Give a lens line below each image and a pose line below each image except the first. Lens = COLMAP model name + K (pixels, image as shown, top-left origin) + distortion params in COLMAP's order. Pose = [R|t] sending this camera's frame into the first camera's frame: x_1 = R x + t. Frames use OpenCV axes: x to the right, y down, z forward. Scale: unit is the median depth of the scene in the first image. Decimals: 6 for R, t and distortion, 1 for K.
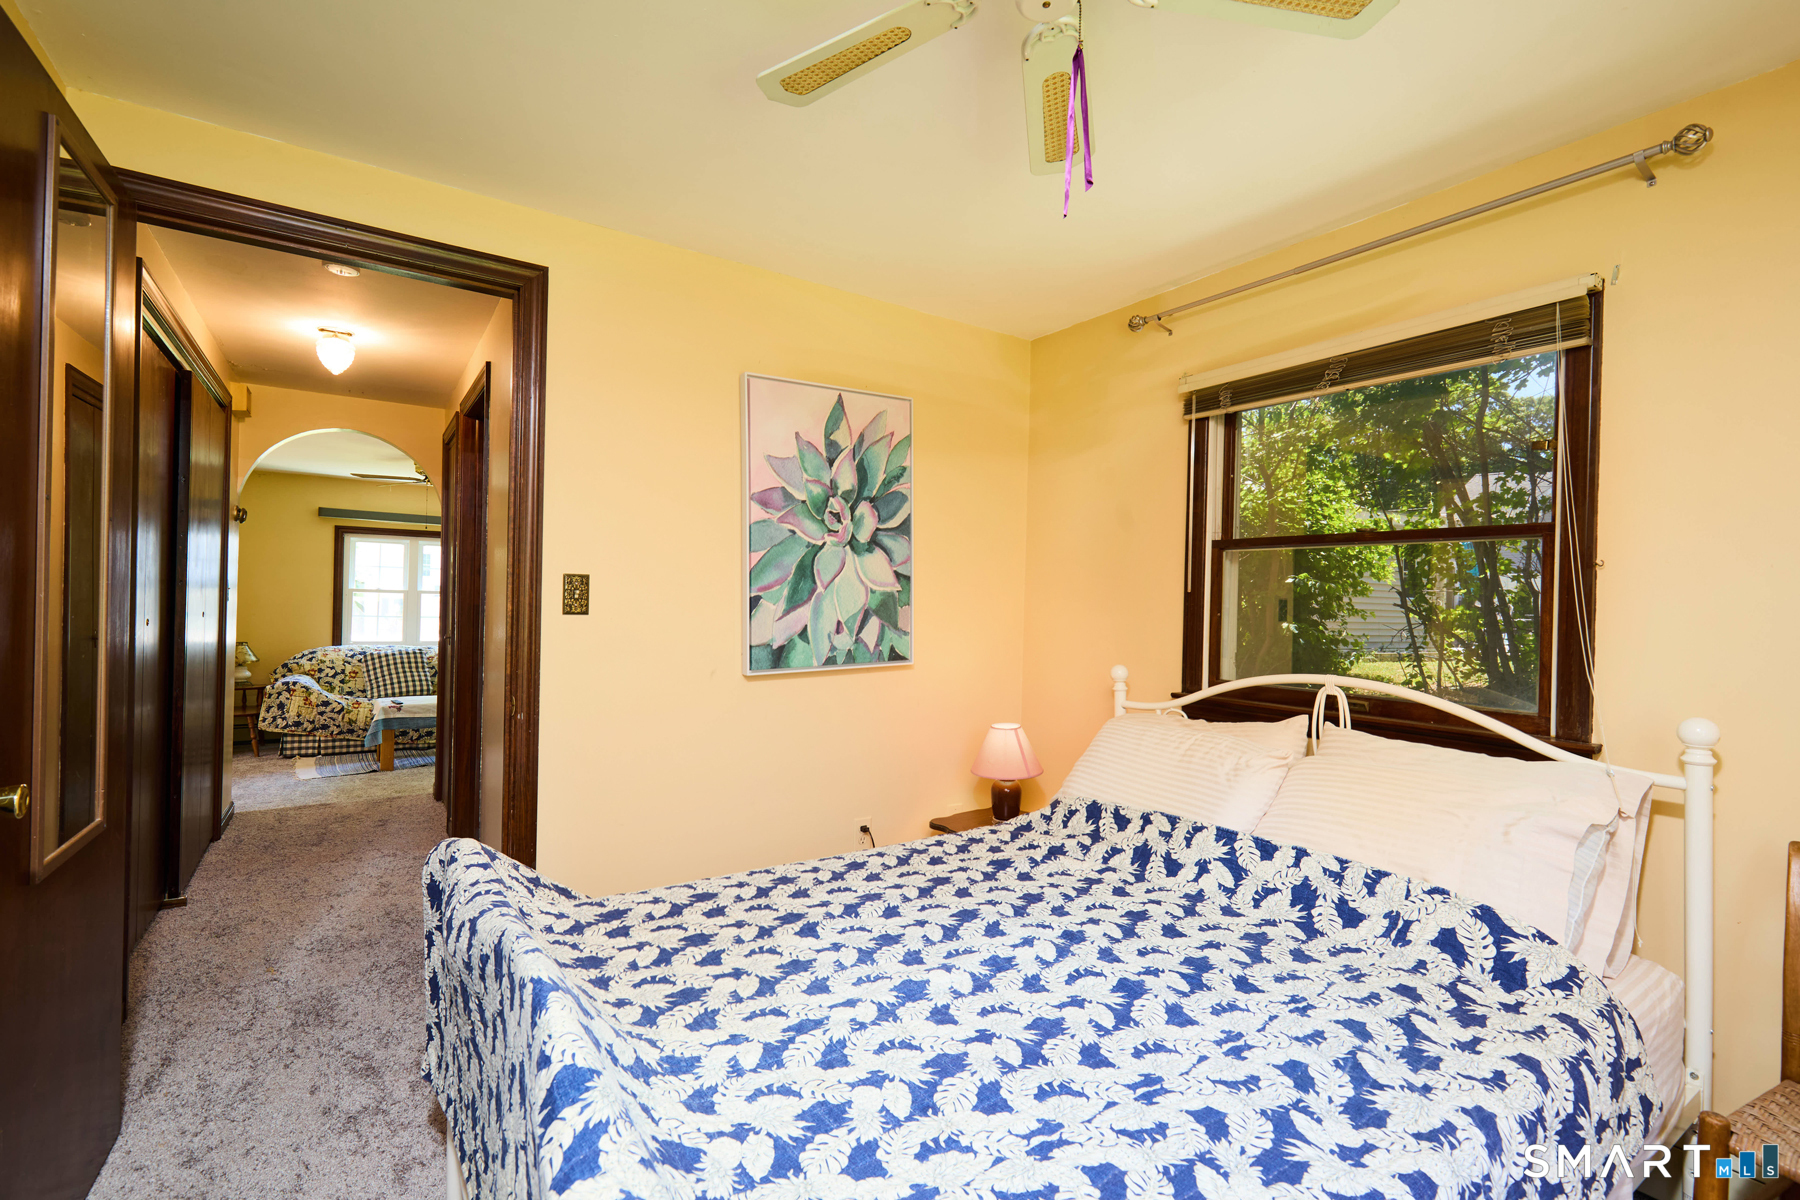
lens RADIAL K [[823.0, 0, 895.0], [0, 823.0, 602.0], [0, 0, 1]] dist [0.001844, -0.000066]
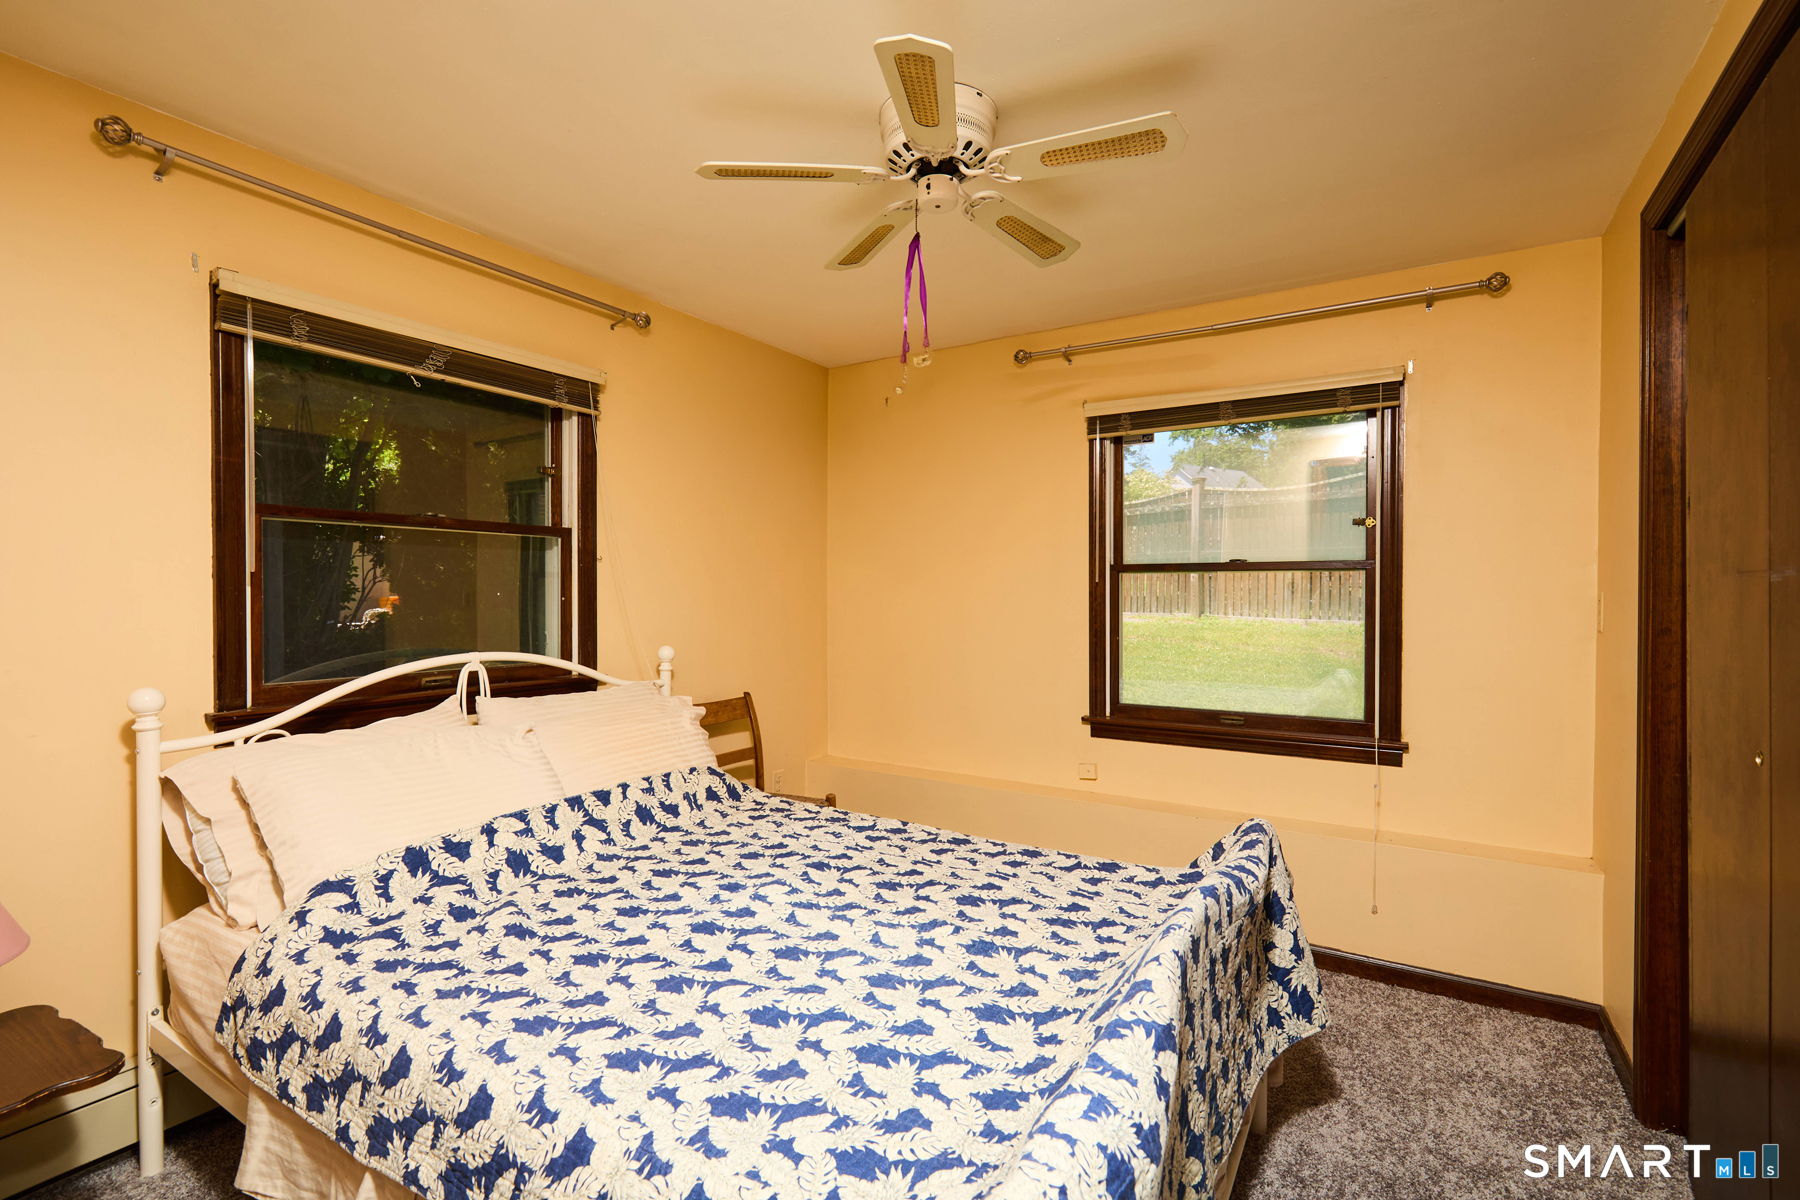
lens RADIAL K [[823.0, 0, 895.0], [0, 823.0, 602.0], [0, 0, 1]] dist [0.001844, -0.000066]
pose [[-0.408982, -0.034298, 0.911898, -0.744395], [-0.005191, 0.999365, 0.035260, -0.019405], [-0.912528, 0.009687, -0.408900, 1.052611]]
